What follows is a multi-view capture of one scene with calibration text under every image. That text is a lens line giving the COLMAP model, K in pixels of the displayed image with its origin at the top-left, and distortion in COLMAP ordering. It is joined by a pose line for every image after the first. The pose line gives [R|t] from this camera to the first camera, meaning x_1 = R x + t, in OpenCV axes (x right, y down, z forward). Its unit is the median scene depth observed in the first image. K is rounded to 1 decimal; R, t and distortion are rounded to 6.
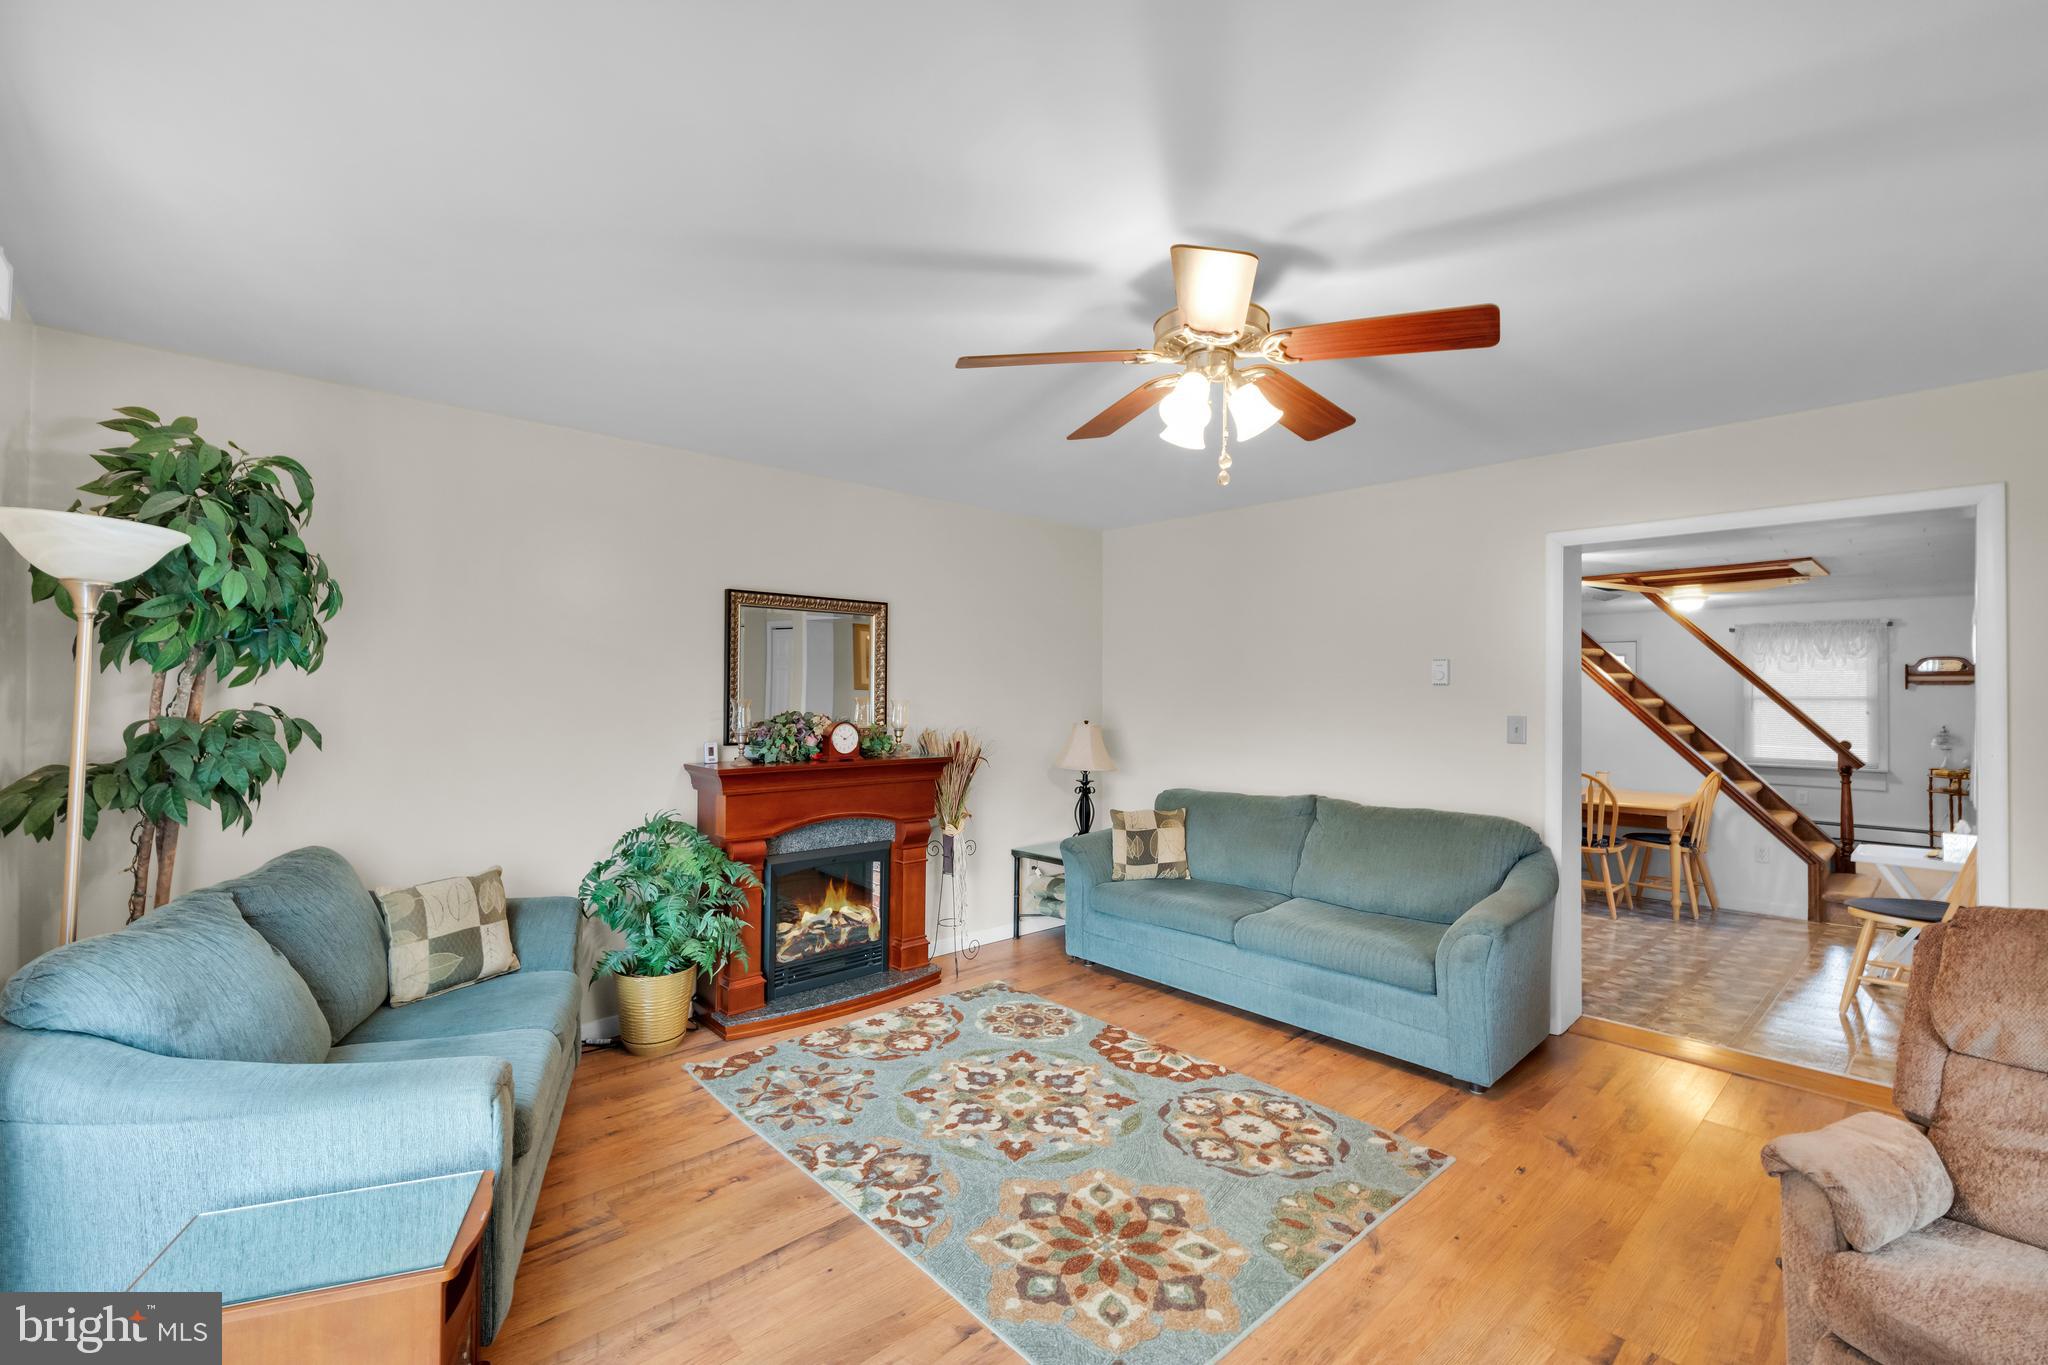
lens RADIAL K [[870.6, 0, 1025.0], [0, 870.6, 676.8], [0, 0, 1]] dist [0.003082, -0.001146]
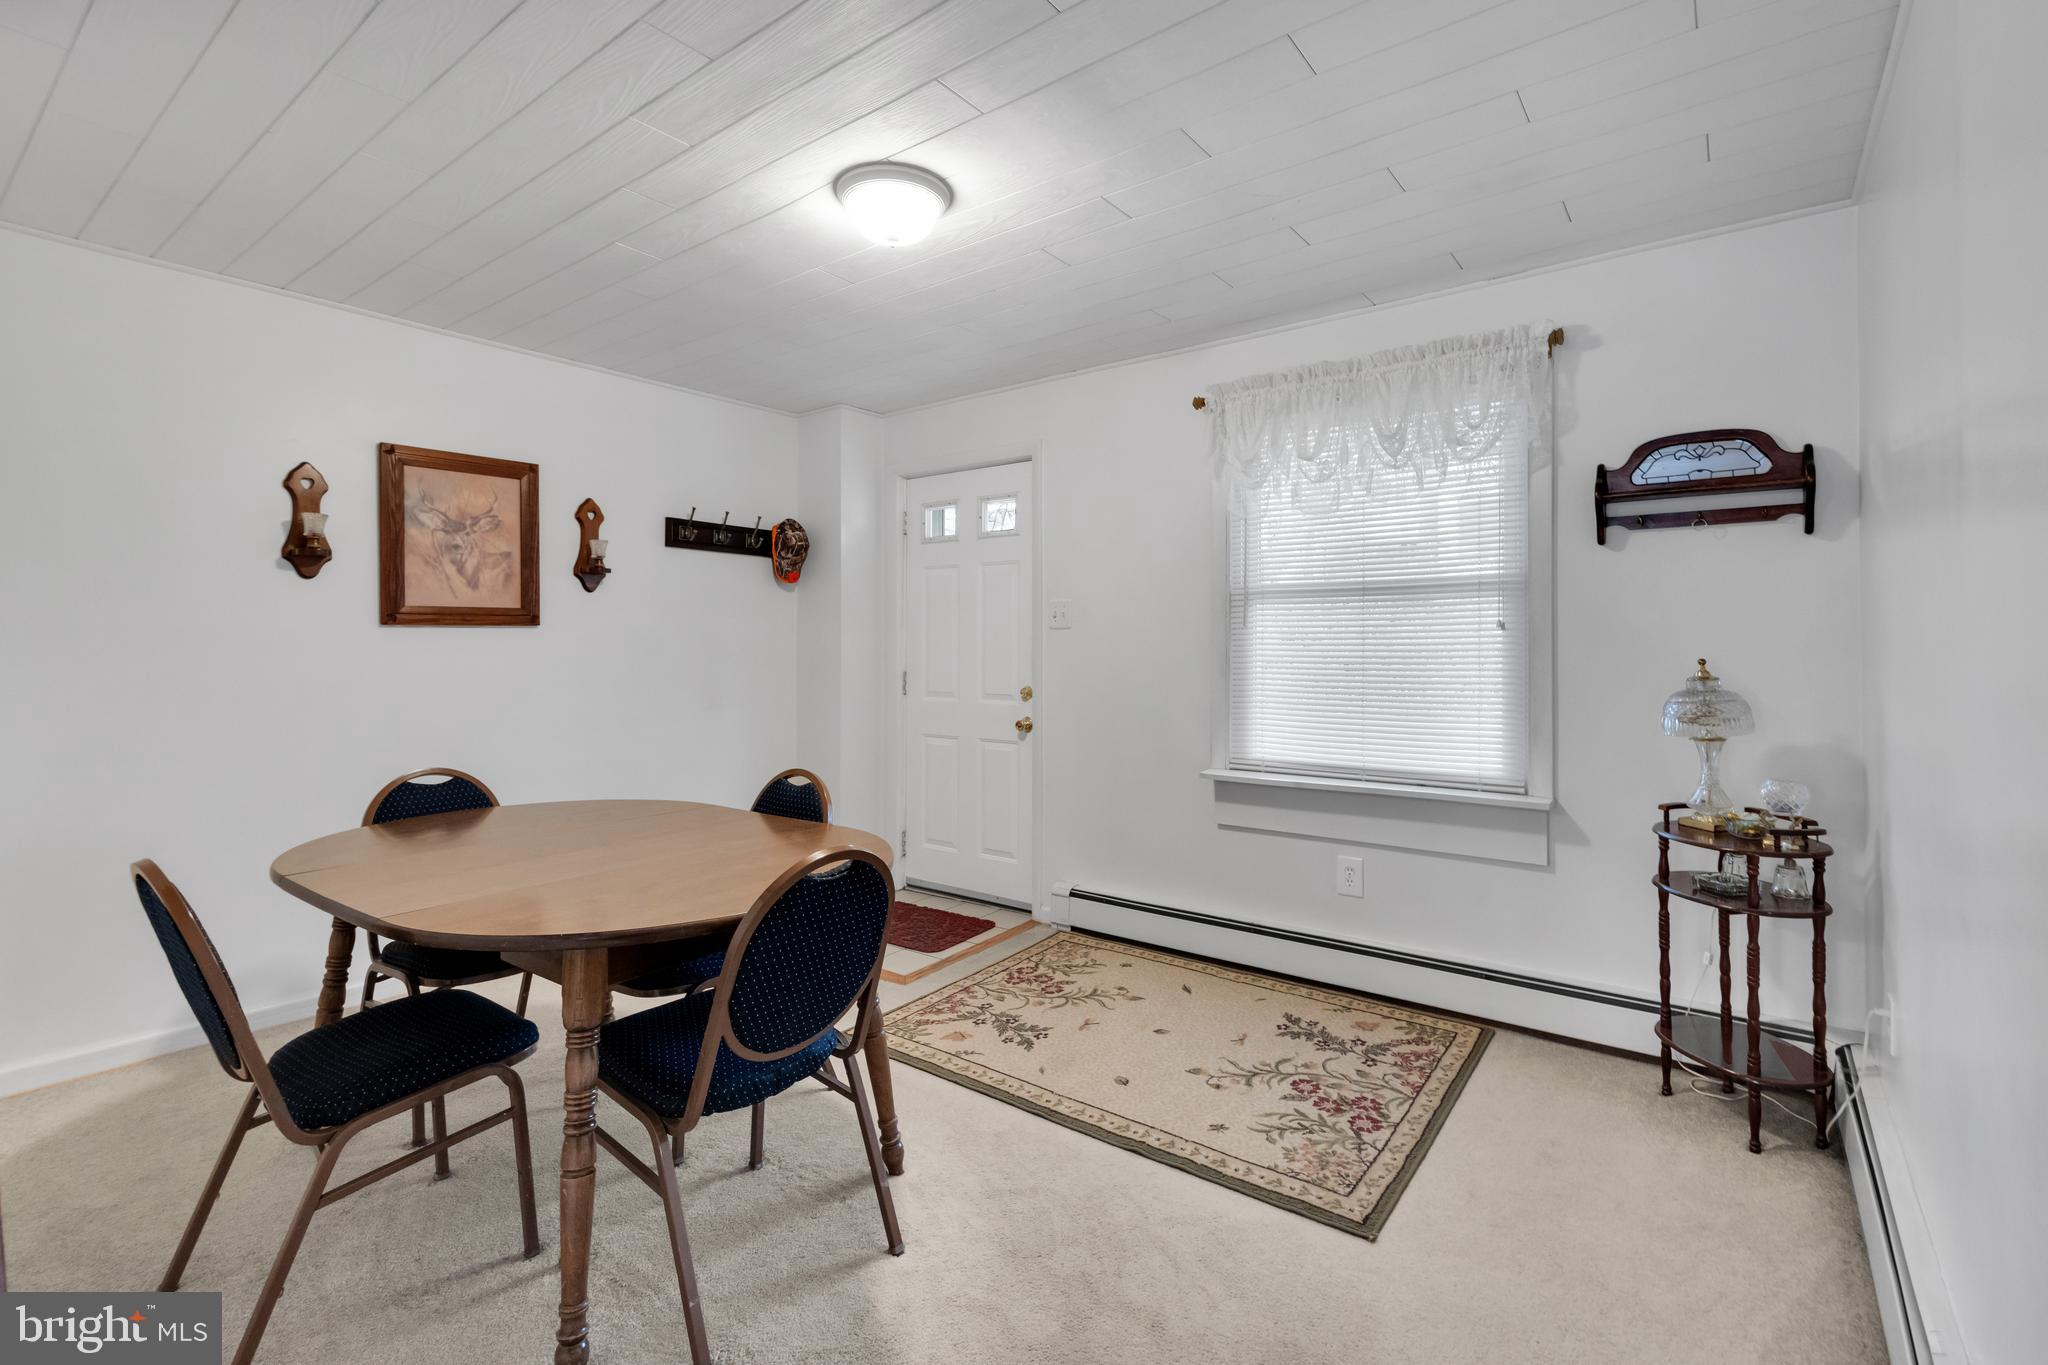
lens RADIAL K [[902.6, 0, 1039.4], [0, 902.6, 646.8], [0, 0, 1]] dist [0.003487, -0.000936]
pose [[0.983487, -0.007328, 0.180832, 1.732988], [0.004781, 0.999883, 0.014517, 0.102462], [-0.180917, -0.013413, 0.983407, 1.648798]]
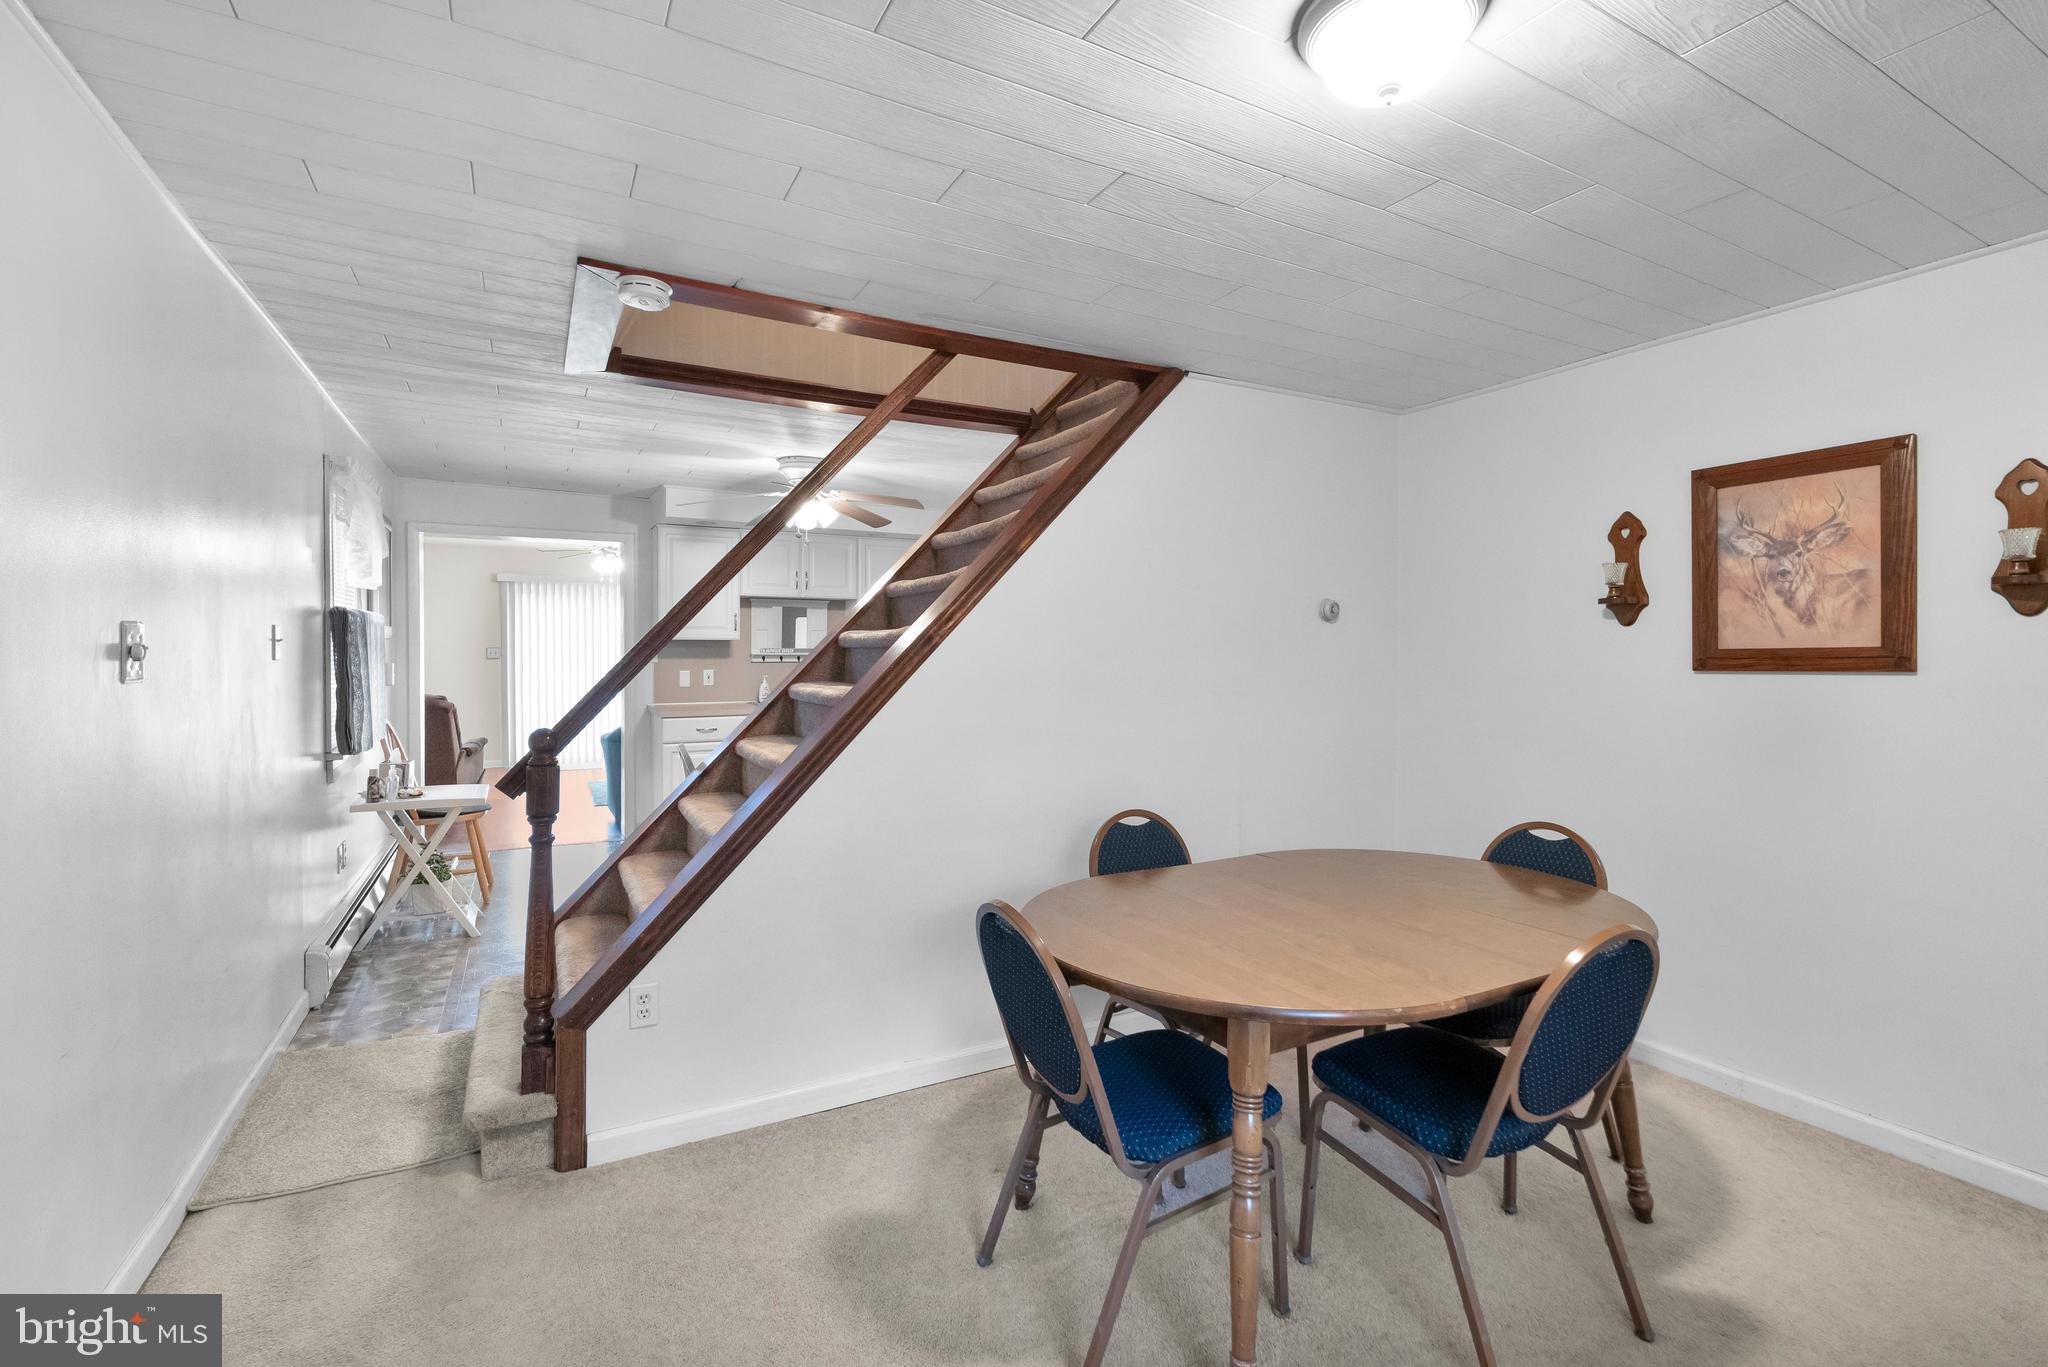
lens RADIAL K [[893.7, 0, 1024.3], [0, 893.7, 669.6], [0, 0, 1]] dist [-0.007985, 0.000106]
pose [[-0.233968, 0.012412, -0.972165, 2.118481], [0.009056, 0.999903, 0.010586, 0.079132], [0.972202, -0.006327, -0.234058, 2.170727]]
